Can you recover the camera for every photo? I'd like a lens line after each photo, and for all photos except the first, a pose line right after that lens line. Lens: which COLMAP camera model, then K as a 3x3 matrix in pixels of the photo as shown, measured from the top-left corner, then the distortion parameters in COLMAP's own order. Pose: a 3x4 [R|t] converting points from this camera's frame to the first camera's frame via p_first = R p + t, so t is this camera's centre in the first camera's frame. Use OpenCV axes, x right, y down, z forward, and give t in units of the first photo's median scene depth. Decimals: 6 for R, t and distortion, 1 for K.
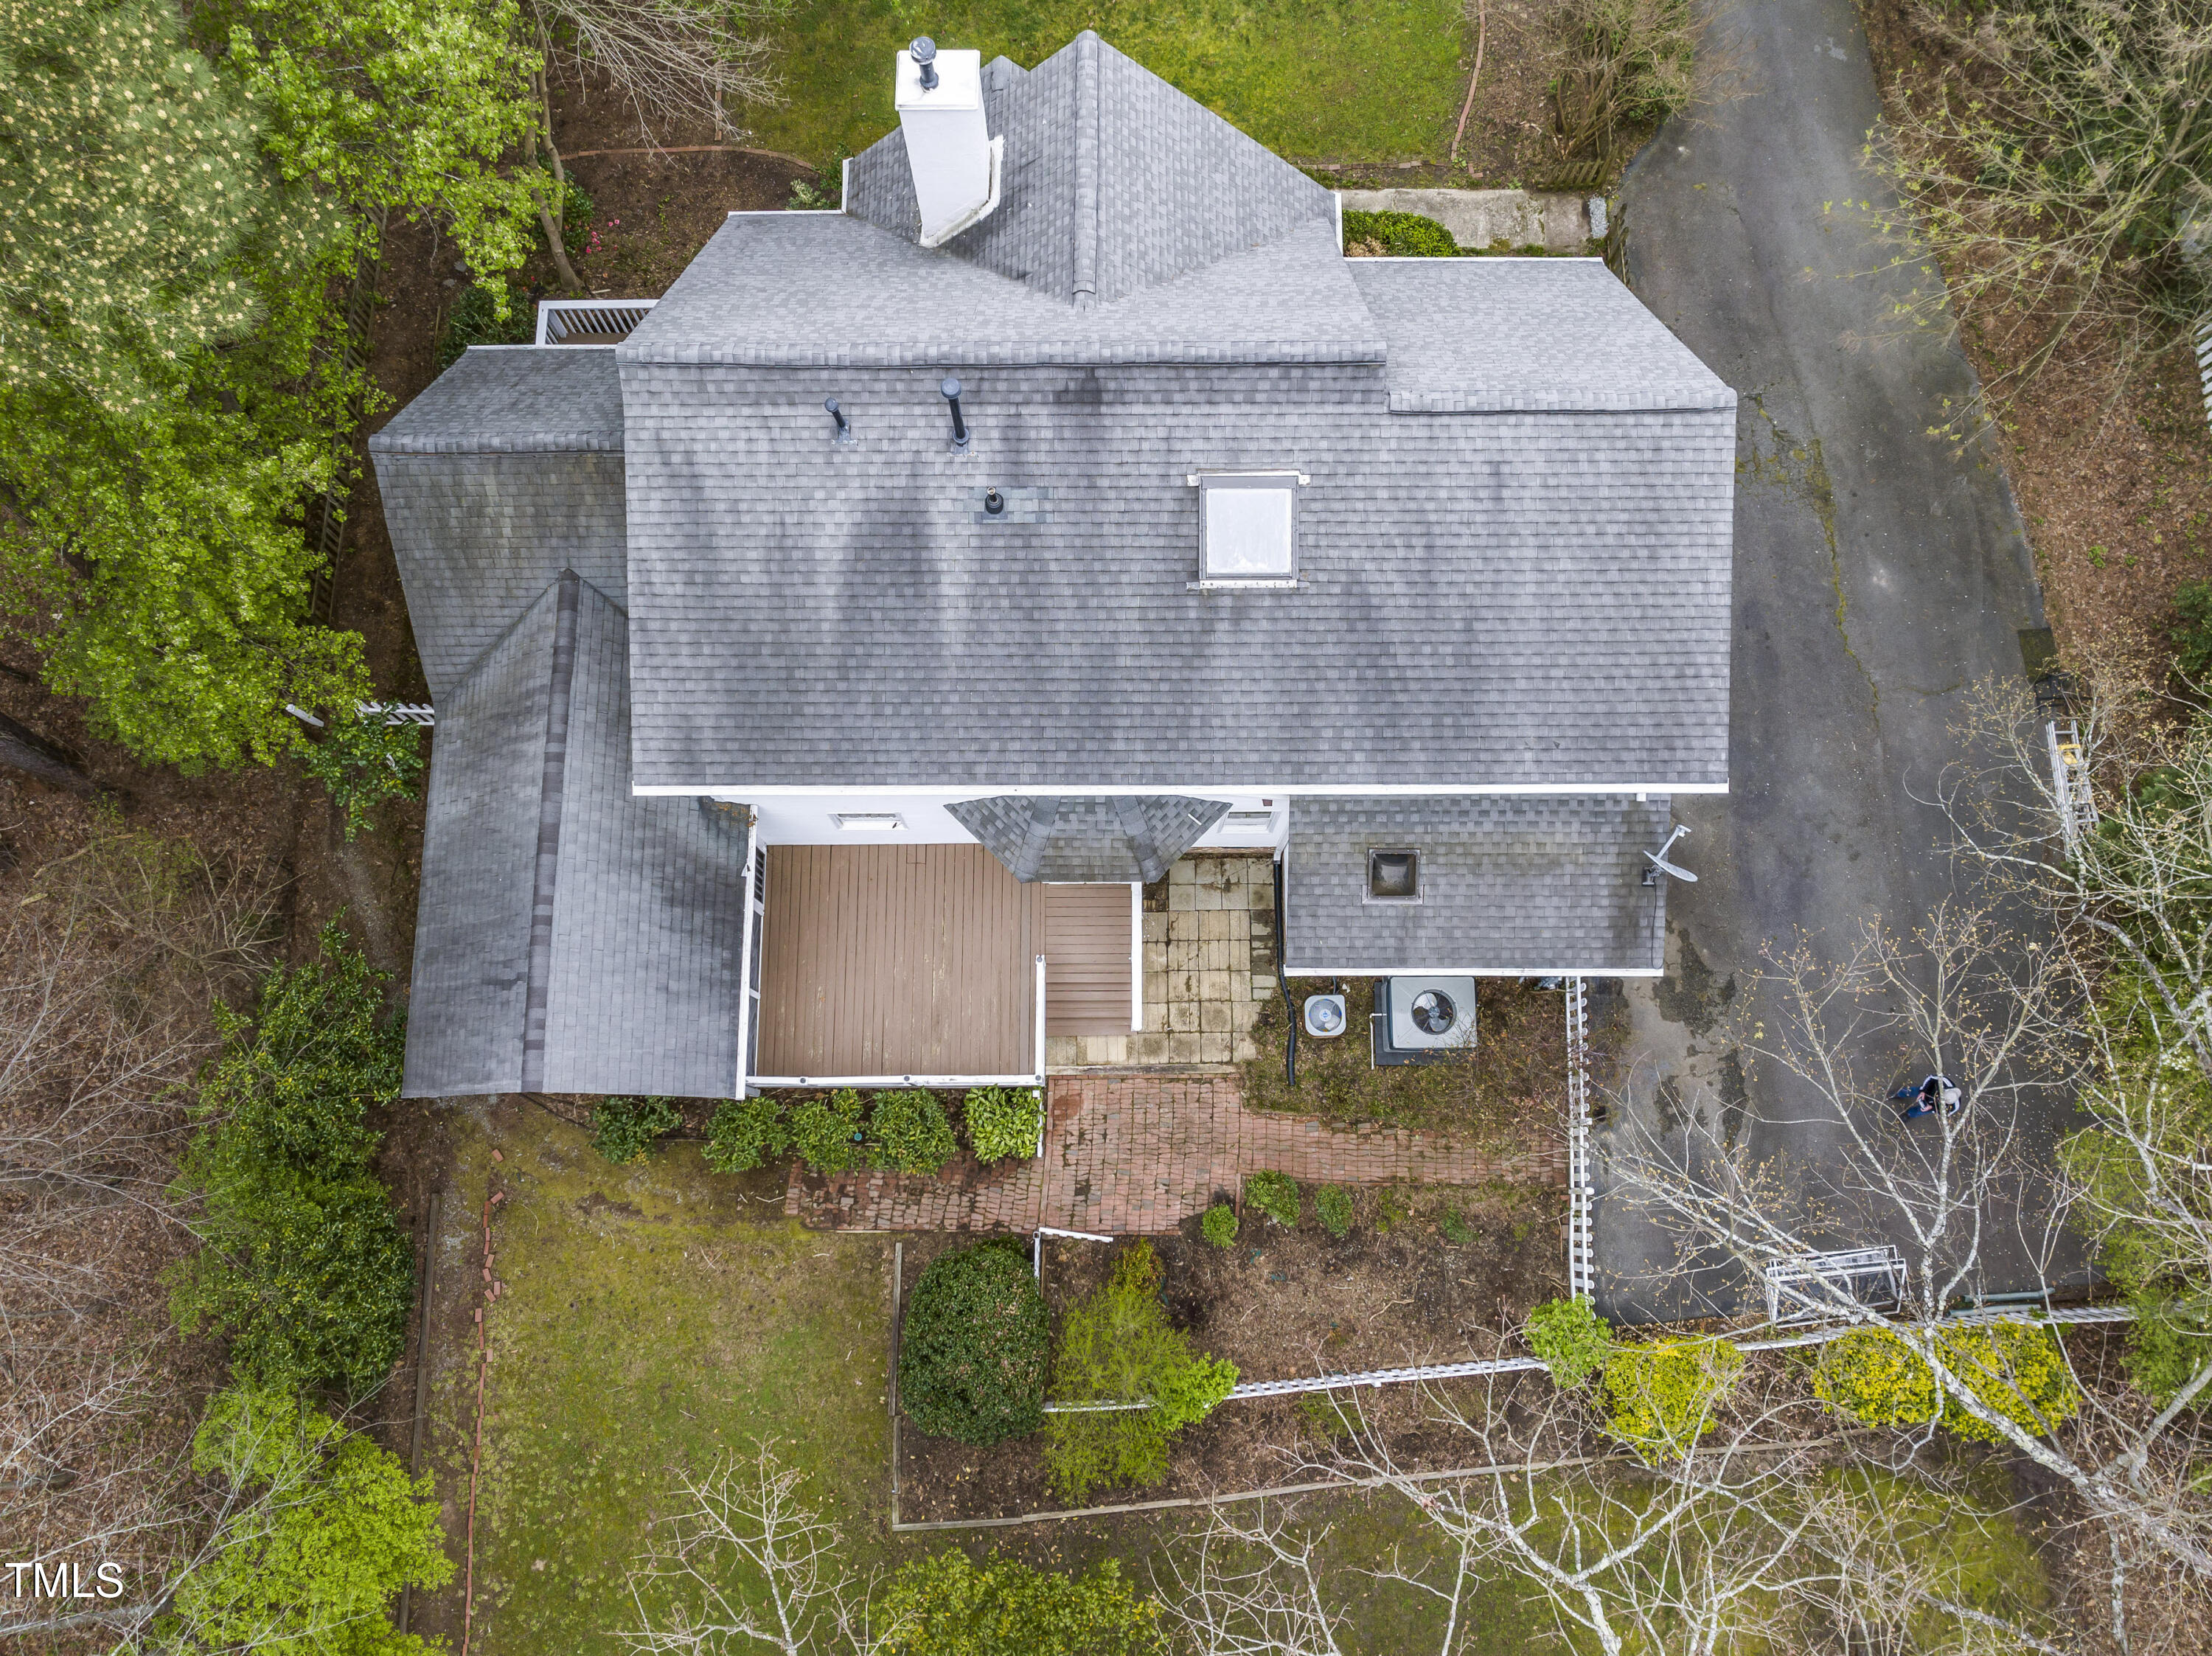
lens RADIAL K [[1658.6, 0, 1109.5], [0, 1658.6, 823.5], [0, 0, 1]] dist [-0.015873, -0.051050]
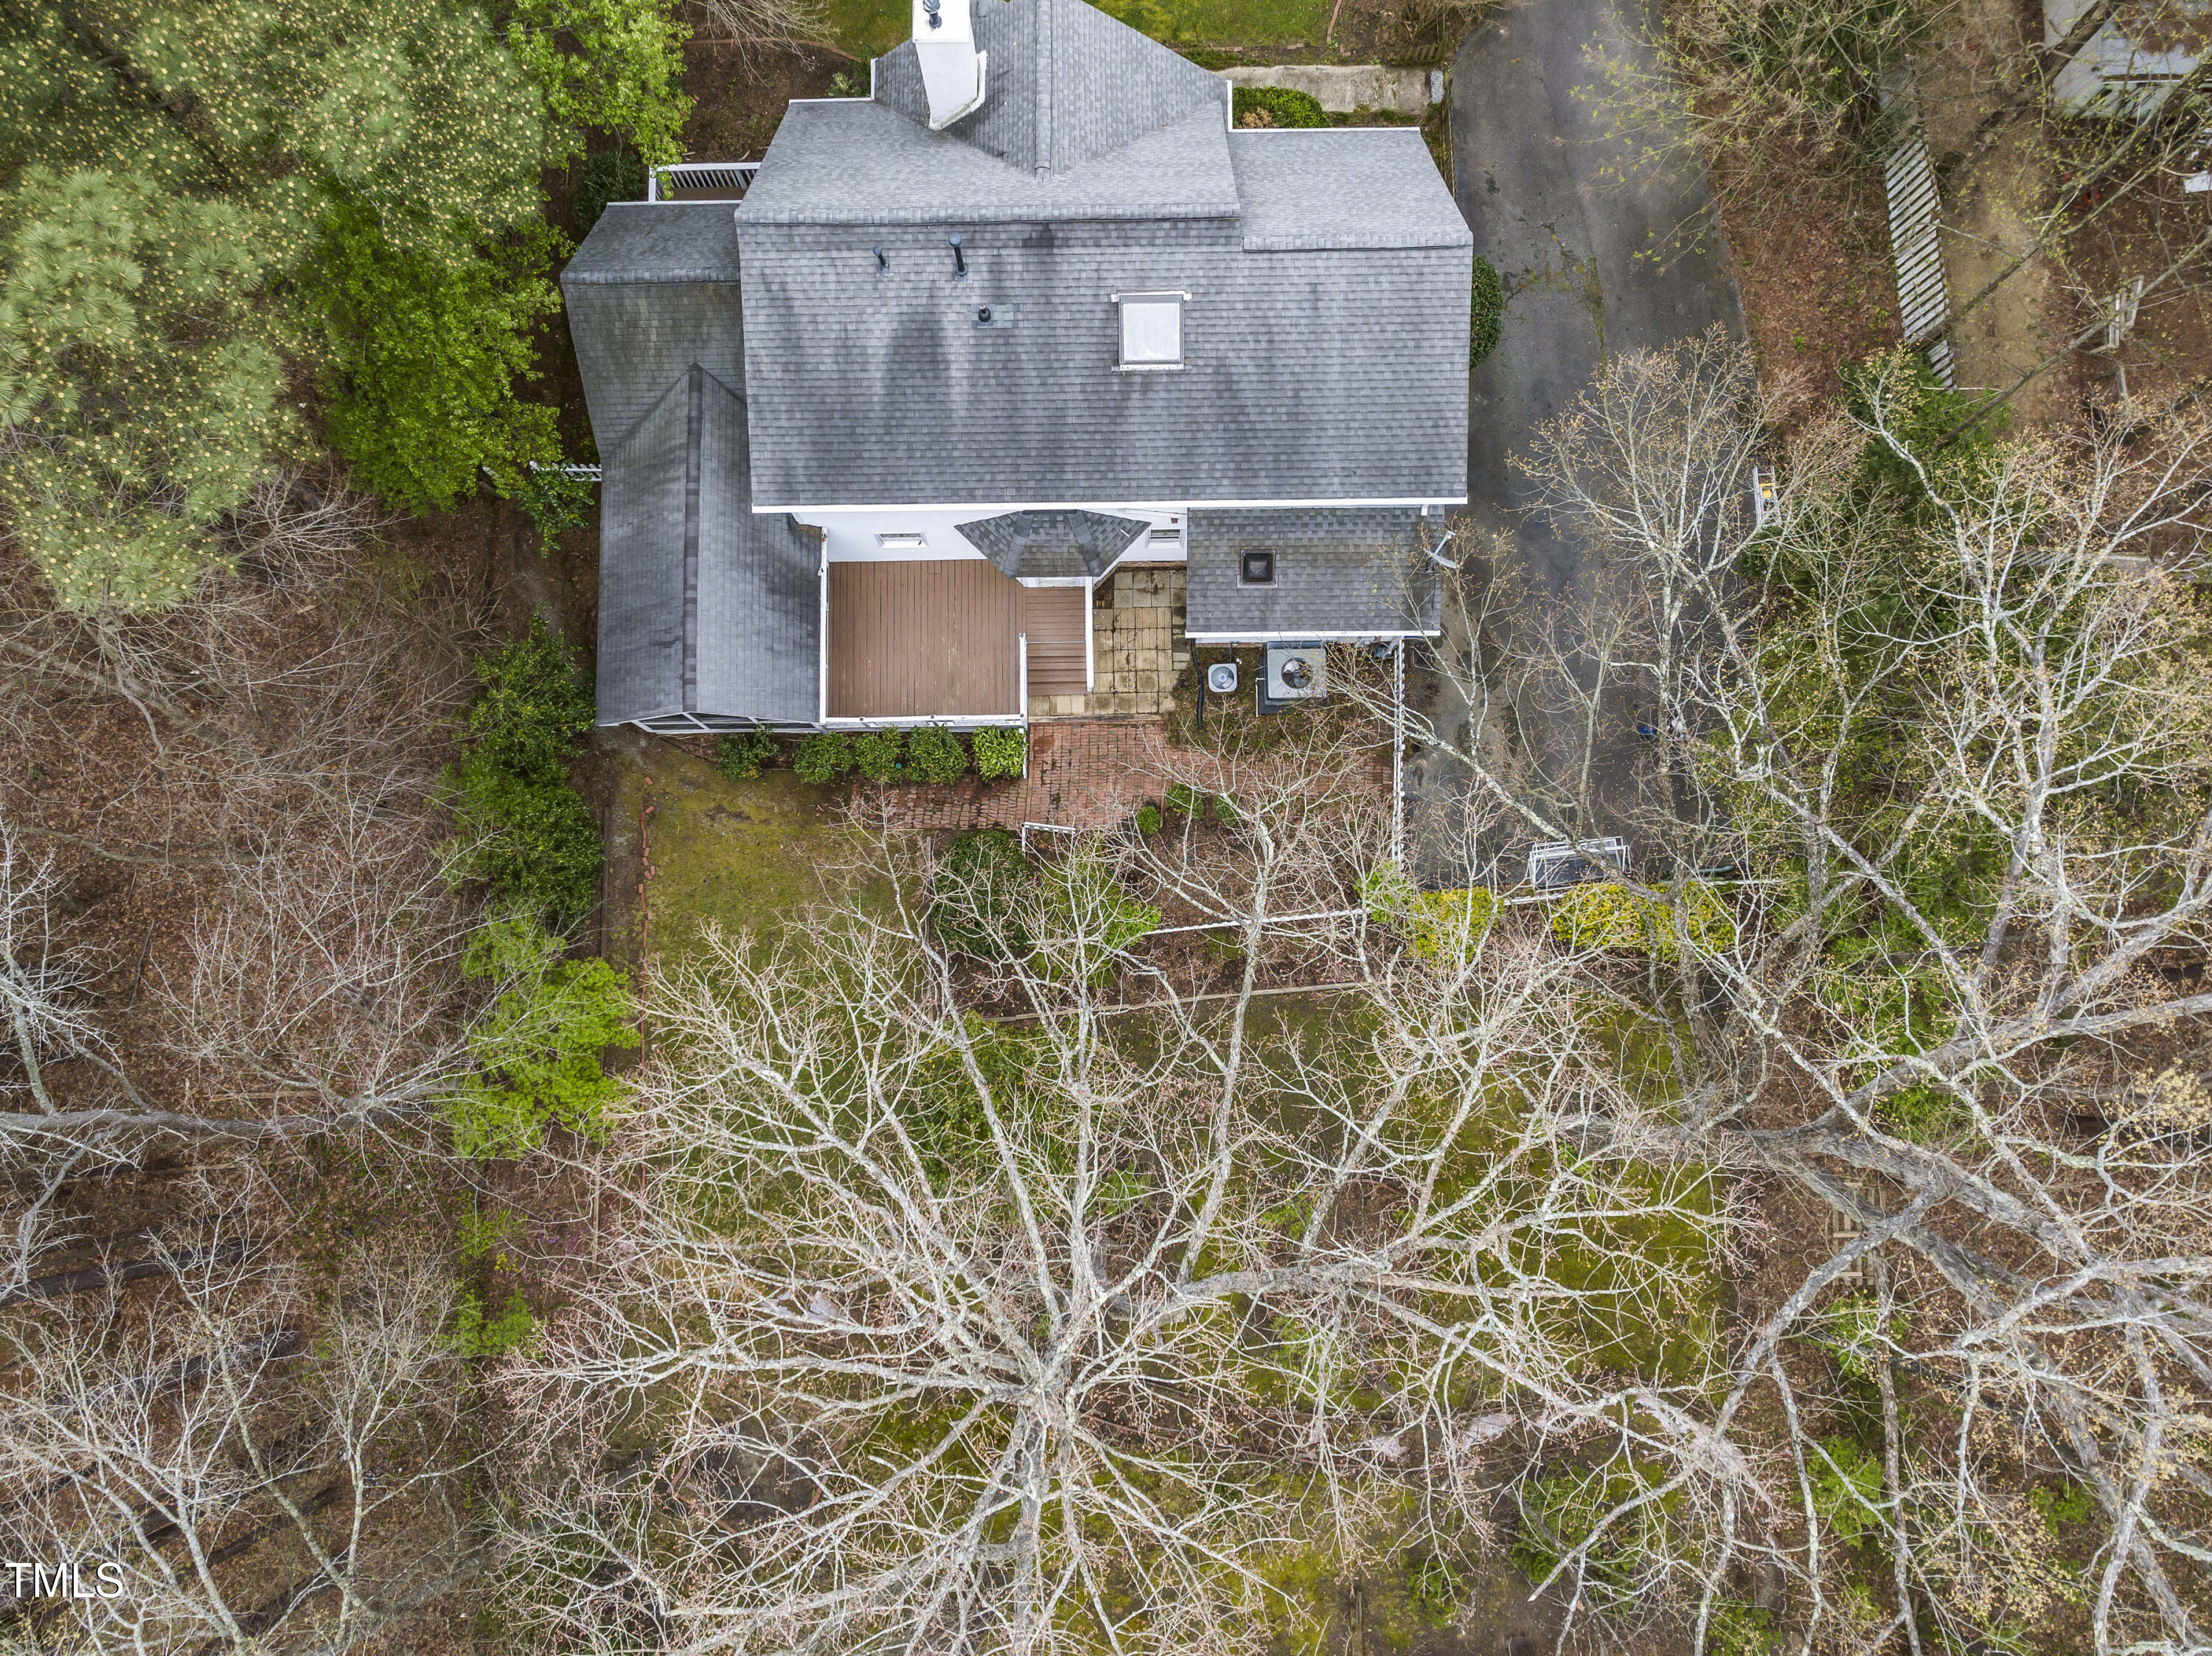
lens RADIAL K [[1658.6, 0, 1109.5], [0, 1658.6, 823.5], [0, 0, 1]] dist [-0.015873, -0.051050]
pose [[0.999949, -0.010076, -0.000966, 0.037781], [0.010121, 0.993385, 0.114384, 0.088185], [-0.000193, -0.114387, 0.993436, -0.506656]]
